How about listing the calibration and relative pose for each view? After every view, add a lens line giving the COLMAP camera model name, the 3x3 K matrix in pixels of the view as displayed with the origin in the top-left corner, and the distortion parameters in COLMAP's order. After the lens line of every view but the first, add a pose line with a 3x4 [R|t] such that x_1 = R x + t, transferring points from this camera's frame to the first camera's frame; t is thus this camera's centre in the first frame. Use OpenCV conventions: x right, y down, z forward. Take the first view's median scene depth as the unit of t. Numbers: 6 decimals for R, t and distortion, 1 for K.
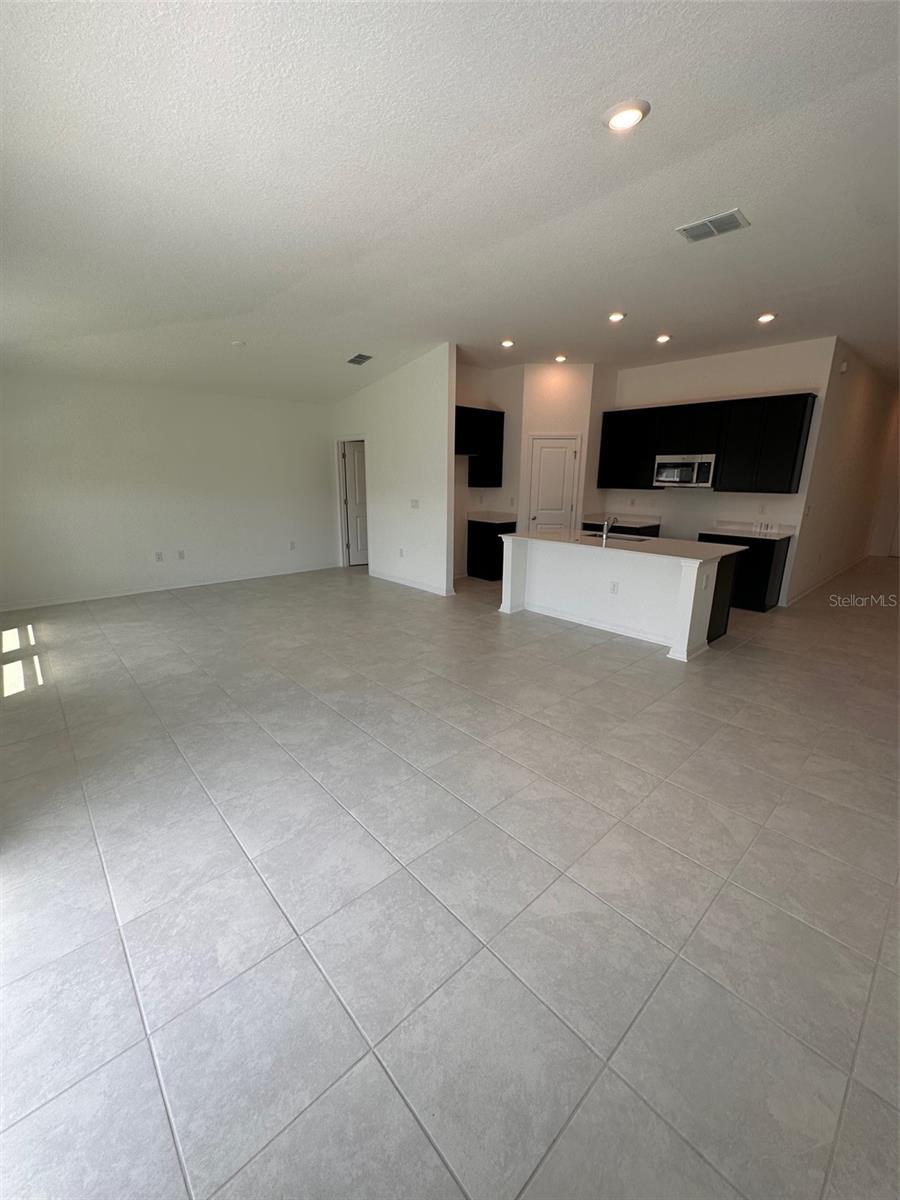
lens RADIAL K [[478.9, 0, 447.6], [0, 478.9, 597.1], [0, 0, 1]] dist [-0.002188, -0.000528]
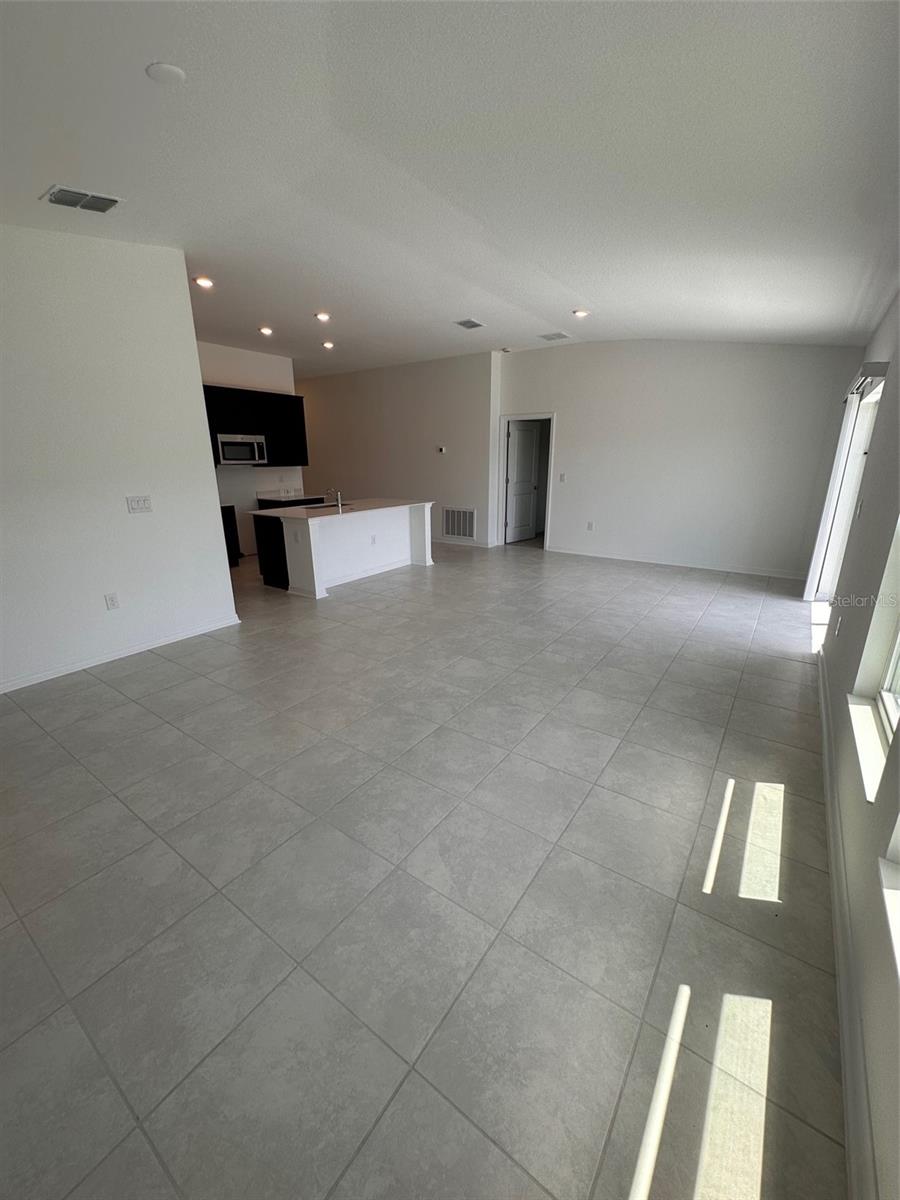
lens RADIAL K [[478.9, 0, 446.4], [0, 478.9, 604.1], [0, 0, 1]] dist [-0.002188, -0.000528]
pose [[-0.213621, -0.293529, 0.931776, -1.175779], [0.244867, 0.907257, 0.341944, -0.315220], [-0.945731, 0.301208, -0.121933, 1.240430]]
